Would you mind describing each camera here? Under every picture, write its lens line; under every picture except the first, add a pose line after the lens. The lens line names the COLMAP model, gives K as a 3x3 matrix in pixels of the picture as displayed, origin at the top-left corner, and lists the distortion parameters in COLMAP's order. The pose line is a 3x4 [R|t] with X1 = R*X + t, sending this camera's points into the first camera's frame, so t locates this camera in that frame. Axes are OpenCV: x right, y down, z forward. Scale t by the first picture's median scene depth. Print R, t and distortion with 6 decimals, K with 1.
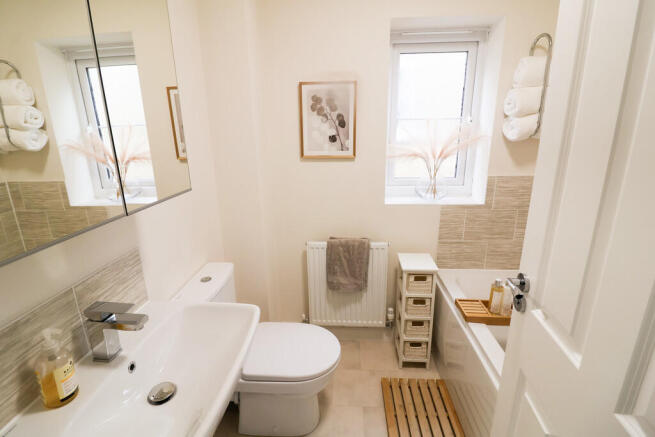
lens RADIAL K [[302.1, 0, 324.8], [0, 302.1, 209.6], [0, 0, 1]] dist [-0.002608, -0.010958]
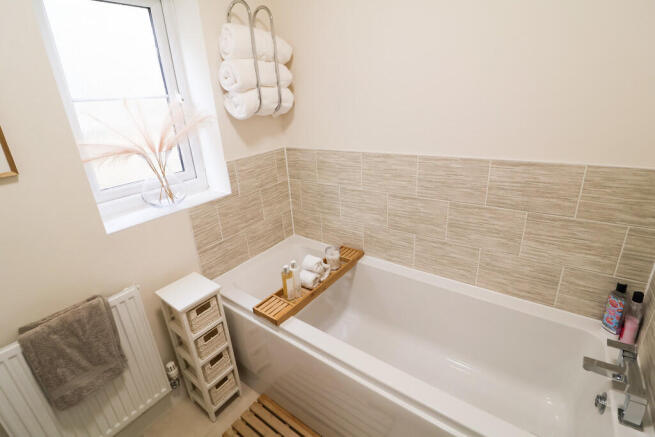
lens RADIAL K [[302.1, 0, 324.8], [0, 302.1, 209.6], [0, 0, 1]] dist [-0.002608, -0.010958]
pose [[0.540560, -0.307558, 0.783073, -0.036932], [0.269802, 0.944995, 0.184909, -0.062044], [-0.796870, 0.111320, 0.593806, 0.249879]]
